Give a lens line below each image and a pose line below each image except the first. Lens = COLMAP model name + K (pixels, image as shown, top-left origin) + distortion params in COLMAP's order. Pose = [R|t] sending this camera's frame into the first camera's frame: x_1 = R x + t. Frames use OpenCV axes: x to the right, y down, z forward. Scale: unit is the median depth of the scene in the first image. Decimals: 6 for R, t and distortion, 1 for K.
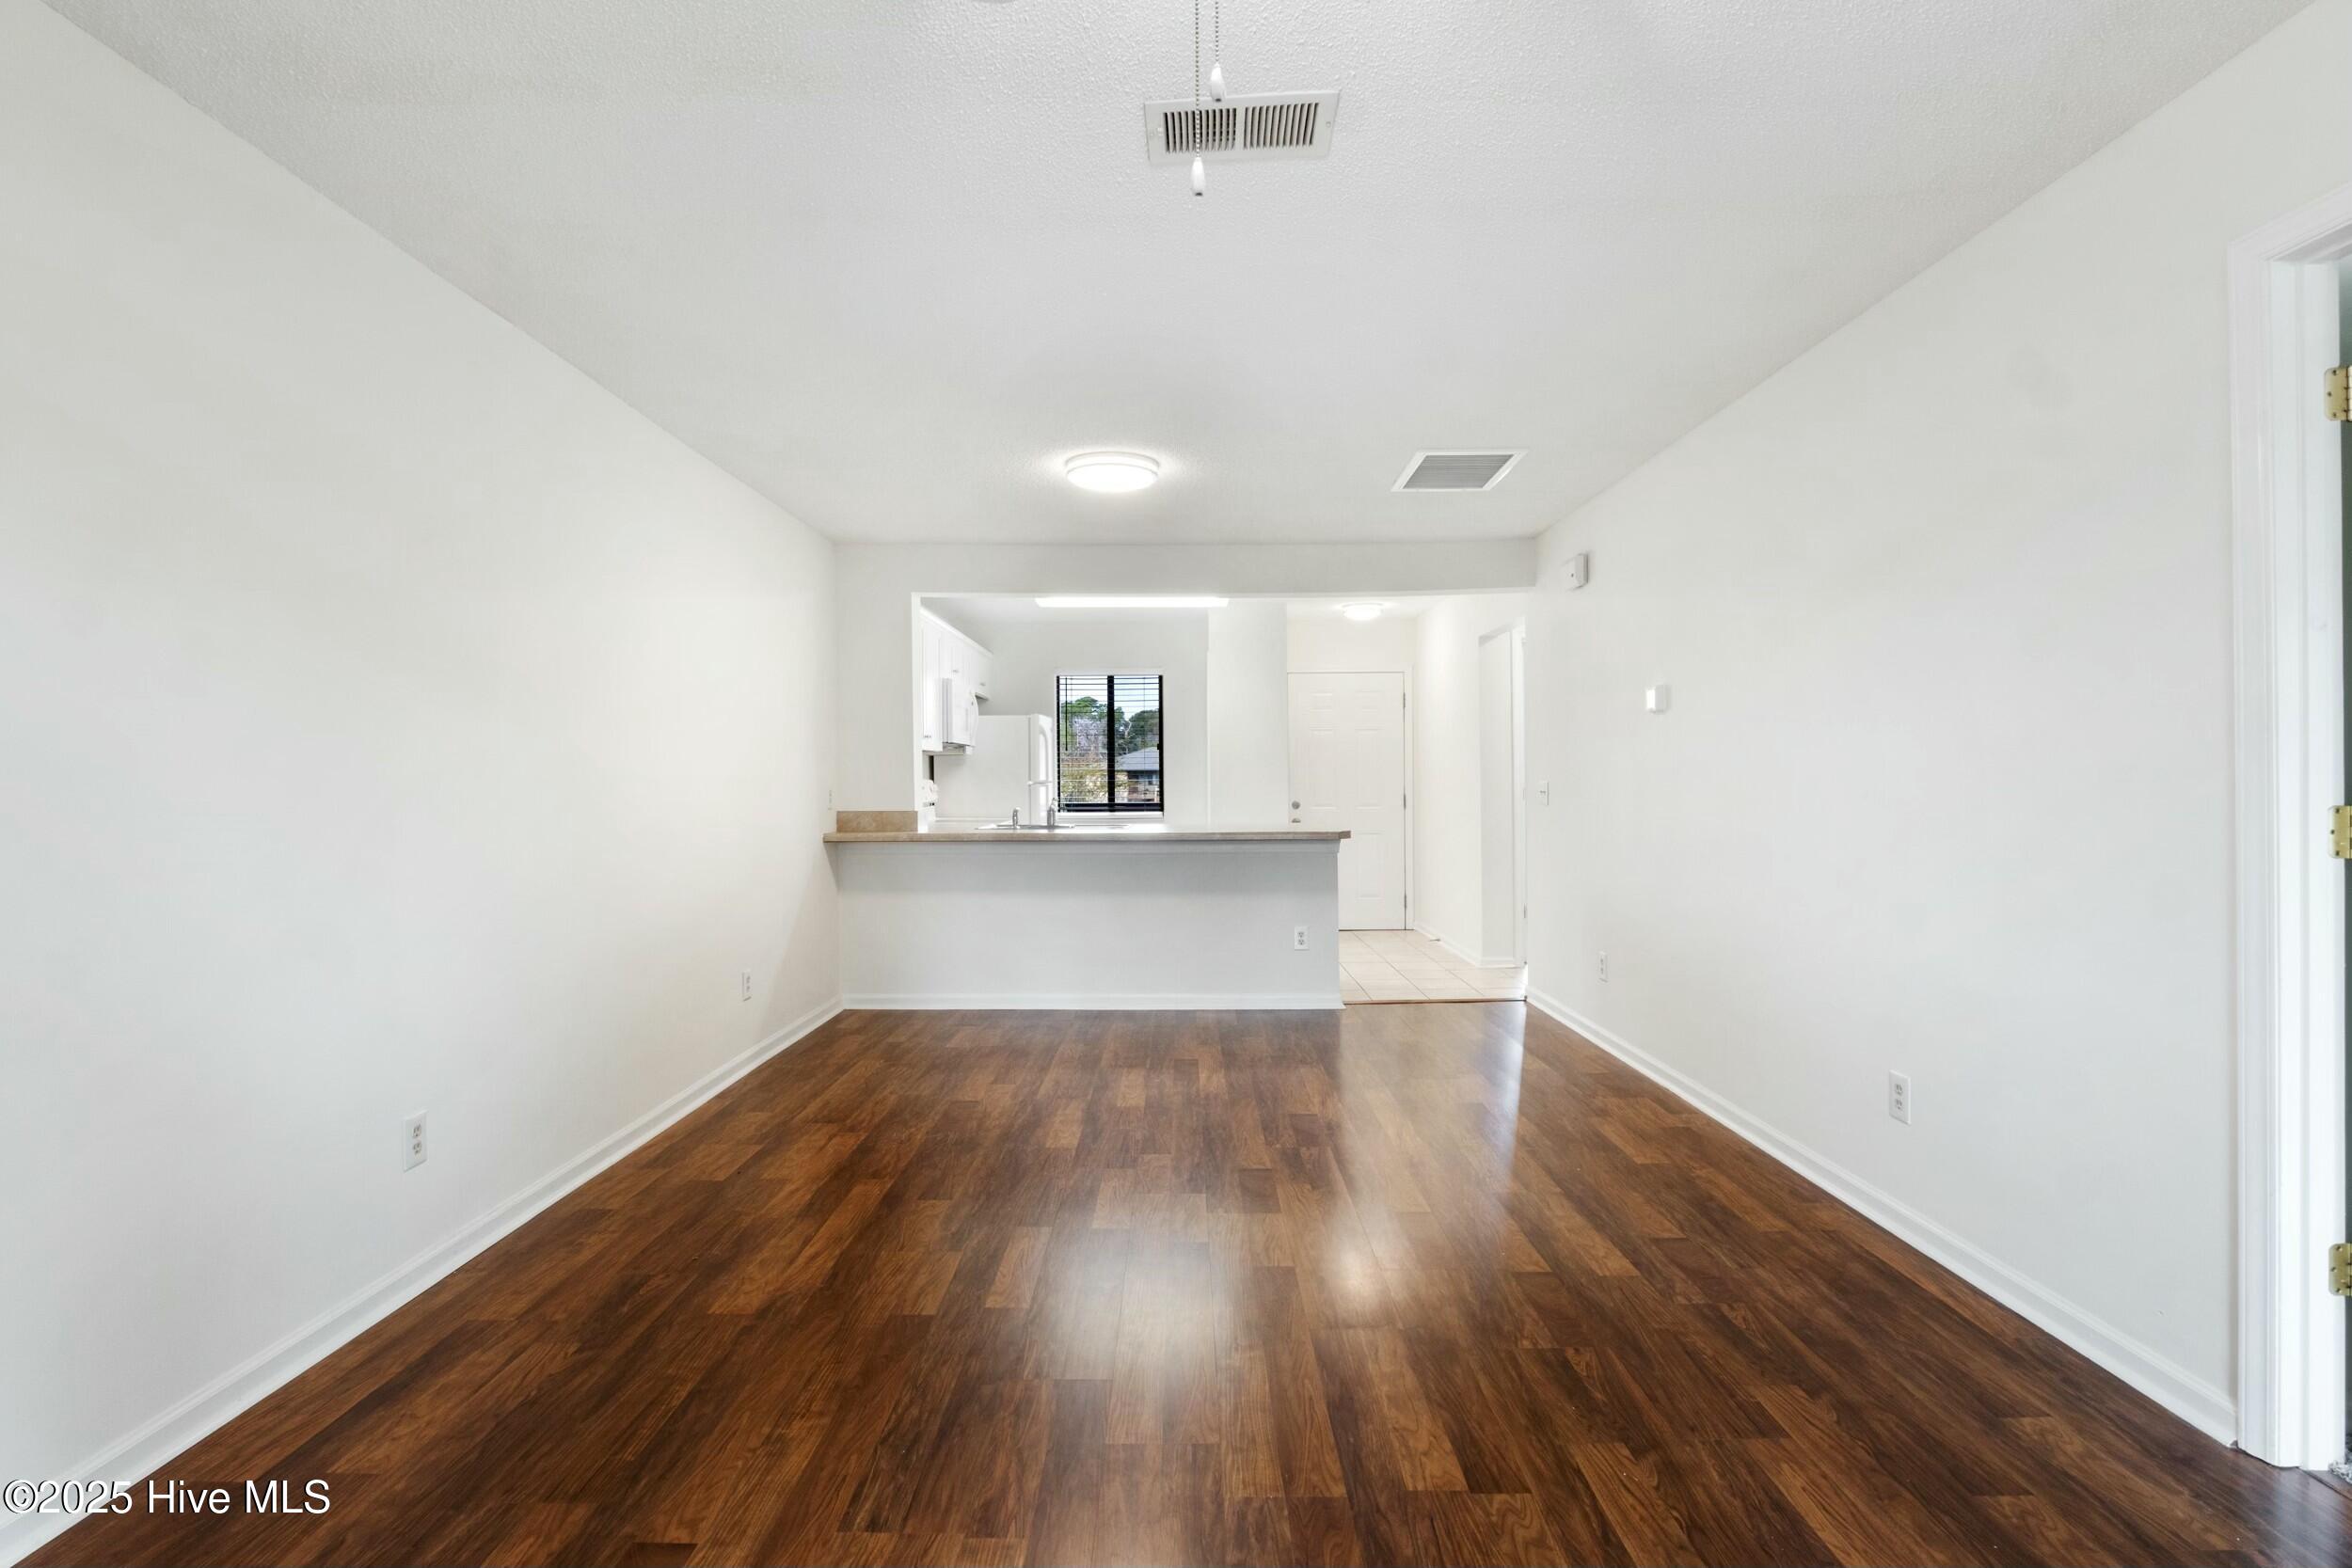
lens RADIAL K [[1141.4, 0, 1173.6], [0, 1141.4, 784.4], [0, 0, 1]] dist [-0.002971, -0.000324]
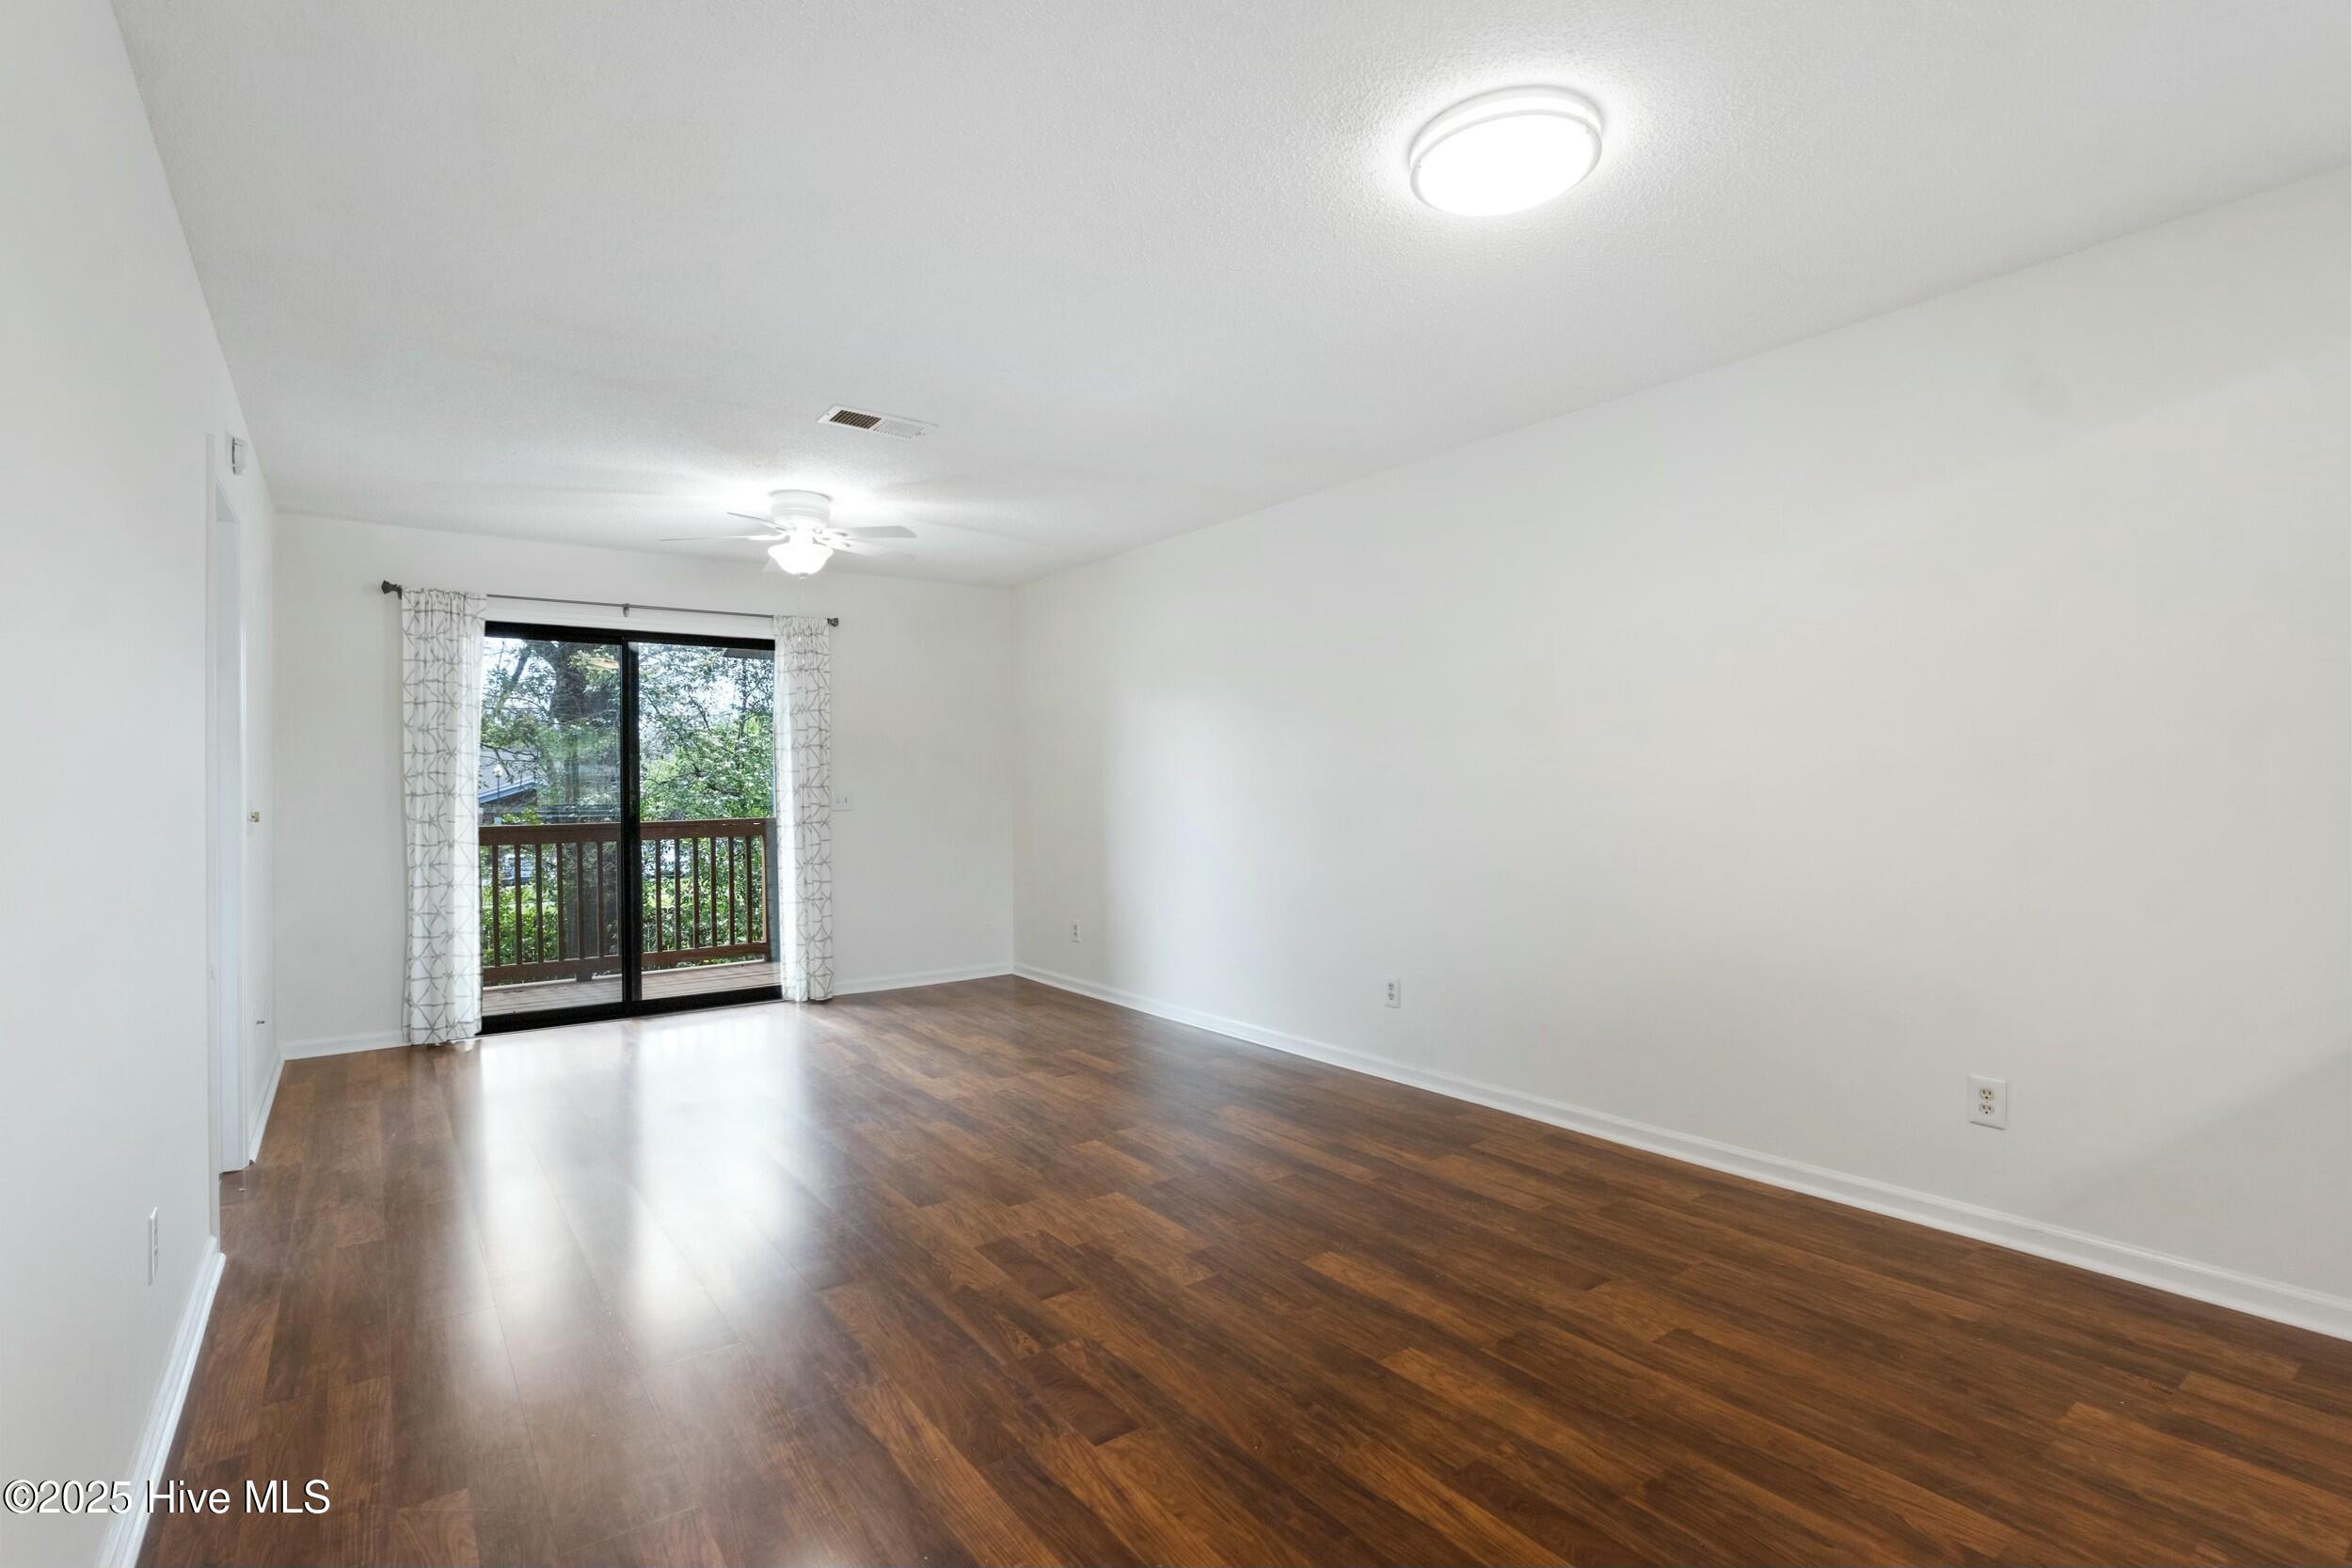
lens RADIAL K [[1141.4, 0, 1176.6], [0, 1141.4, 784.7], [0, 0, 1]] dist [-0.002971, -0.000324]
pose [[-0.808239, 0.015141, -0.588660, 0.433858], [0.016080, 0.999864, 0.003639, -0.006534], [0.588635, -0.006525, -0.808372, 1.593327]]
